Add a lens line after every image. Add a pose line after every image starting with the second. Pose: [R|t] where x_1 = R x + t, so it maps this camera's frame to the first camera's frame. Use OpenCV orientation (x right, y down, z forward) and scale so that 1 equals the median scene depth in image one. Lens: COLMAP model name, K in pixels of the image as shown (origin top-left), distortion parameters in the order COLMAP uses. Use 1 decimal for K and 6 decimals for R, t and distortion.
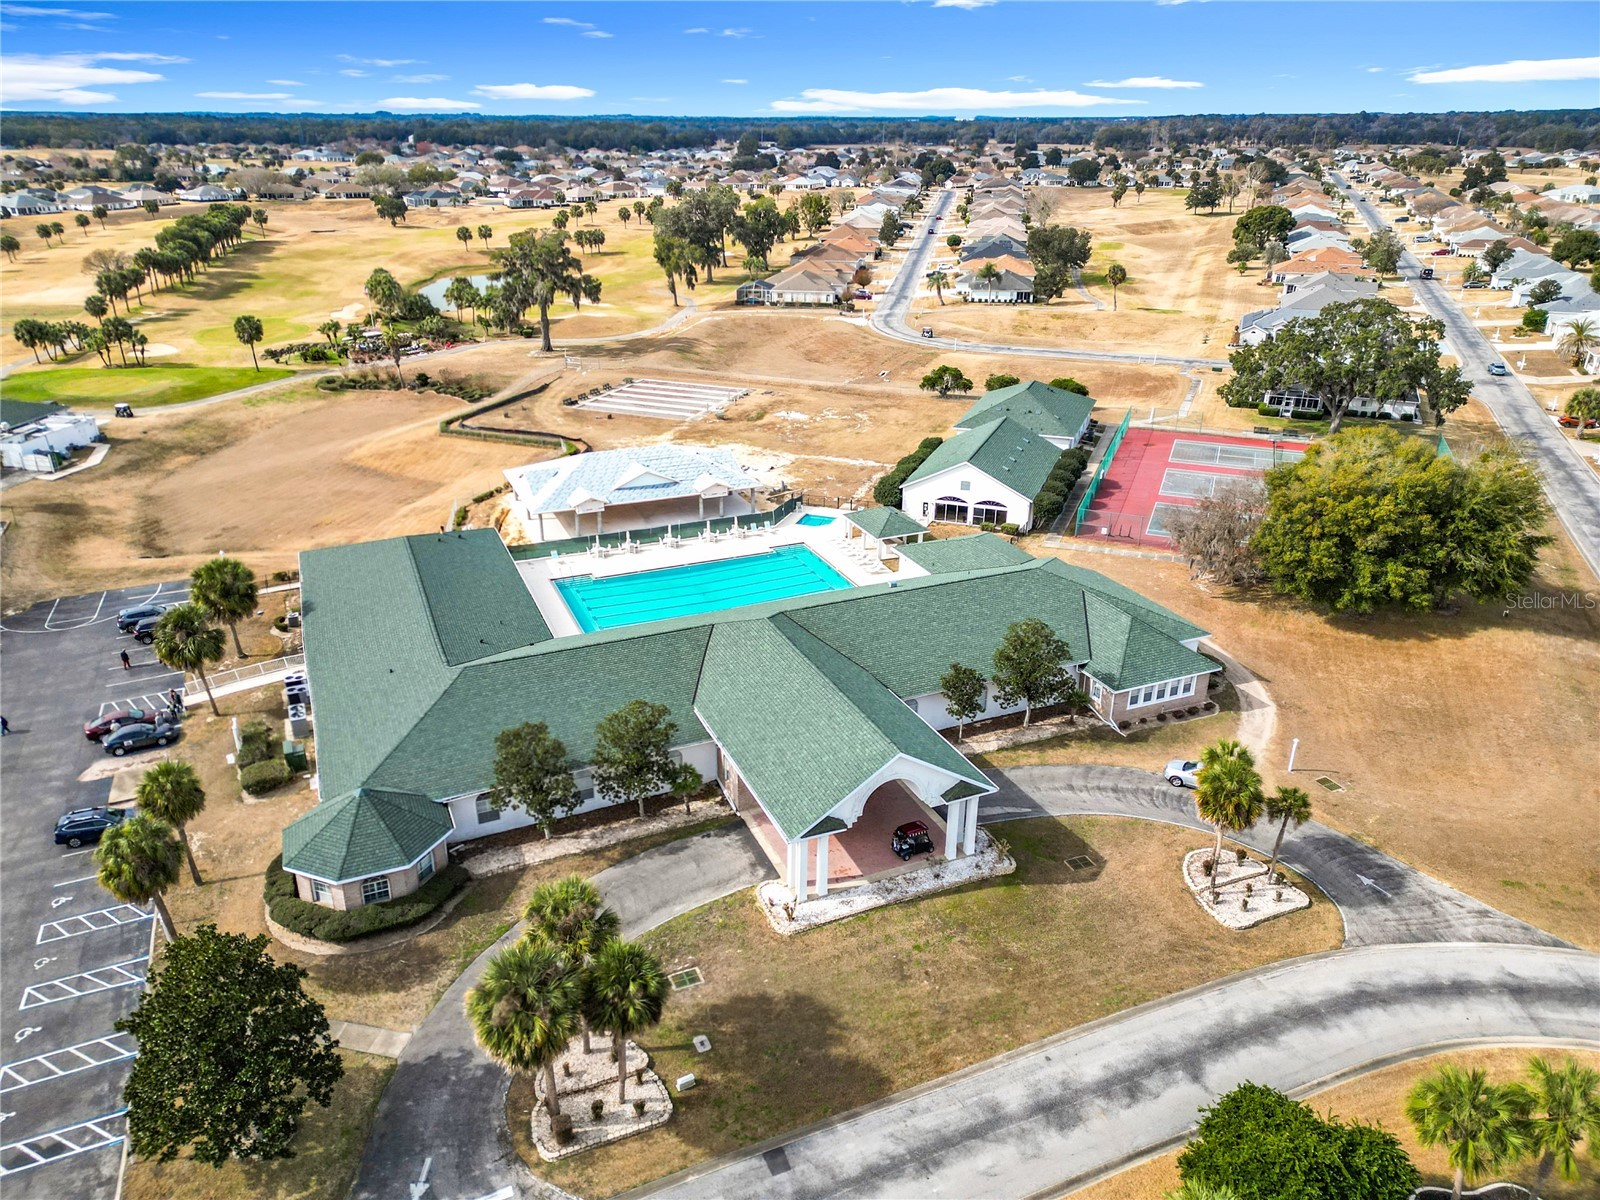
lens RADIAL K [[1108.1, 0, 800.0], [0, 1108.1, 600.0], [0, 0, 1]] dist [0.085989, -0.077153]
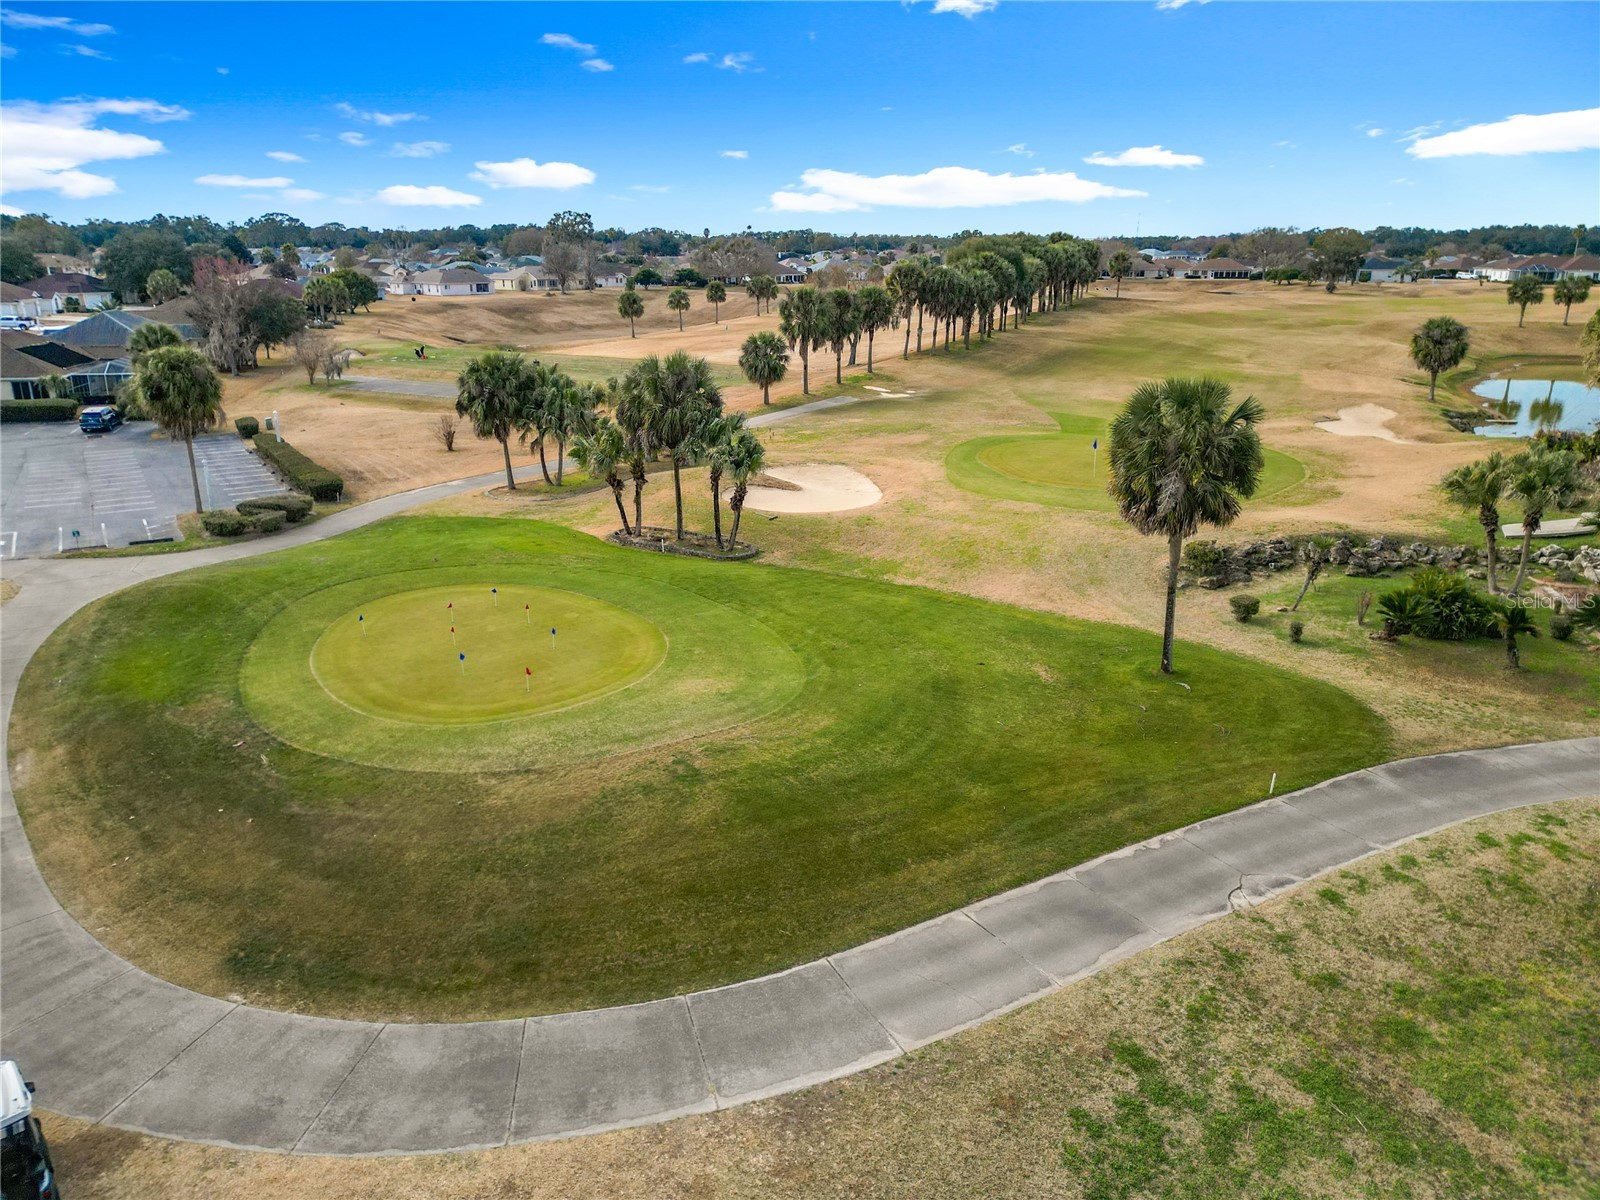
lens RADIAL K [[1116.7, 0, 800.0], [0, 1116.7, 600.0], [0, 0, 1]] dist [0.073378, -0.071675]
pose [[0.794387, 0.183535, -0.579020, -0.682041], [-0.245395, 0.968973, -0.029530, -0.316001], [0.555635, 0.165547, 0.814778, 1.313774]]
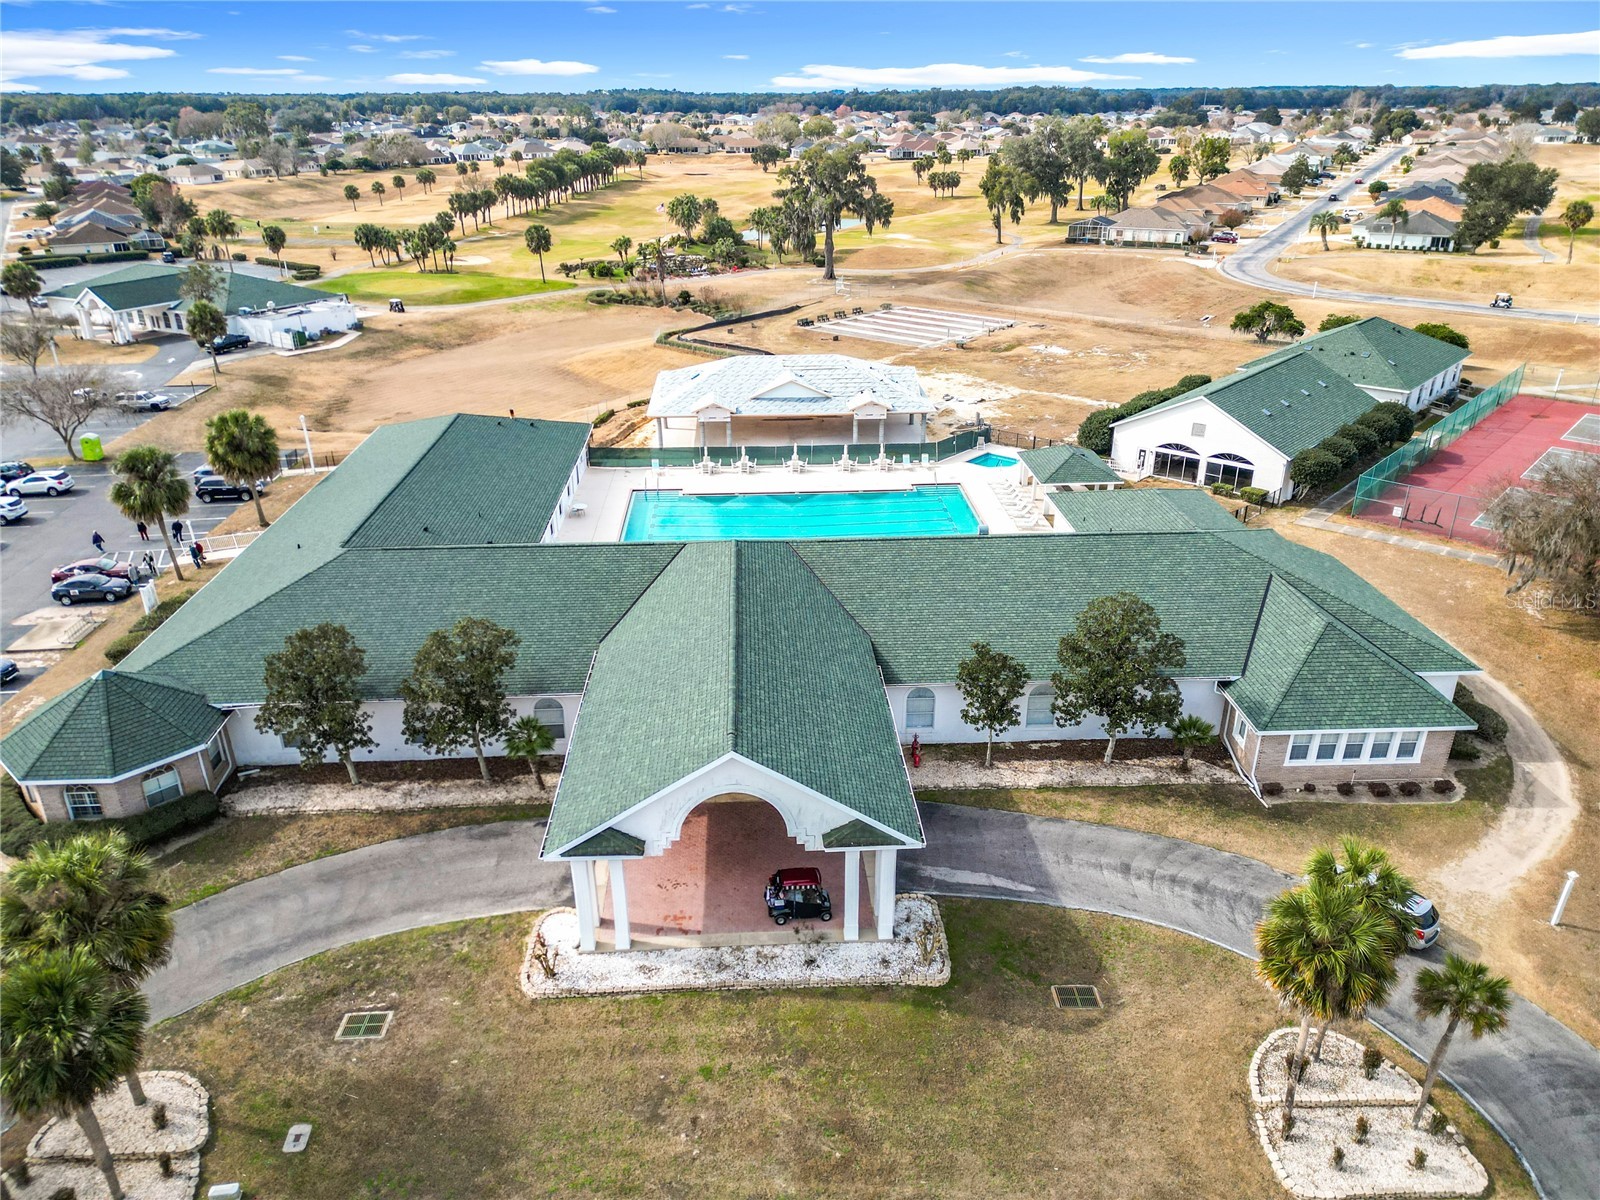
lens RADIAL K [[1116.7, 0, 800.0], [0, 1116.7, 600.0], [0, 0, 1]] dist [0.073378, -0.071675]
pose [[0.934809, 0.138866, -0.326878, 0.158654], [-0.134489, 0.990258, 0.036074, 0.014531], [0.328703, 0.010239, 0.944378, 0.219778]]
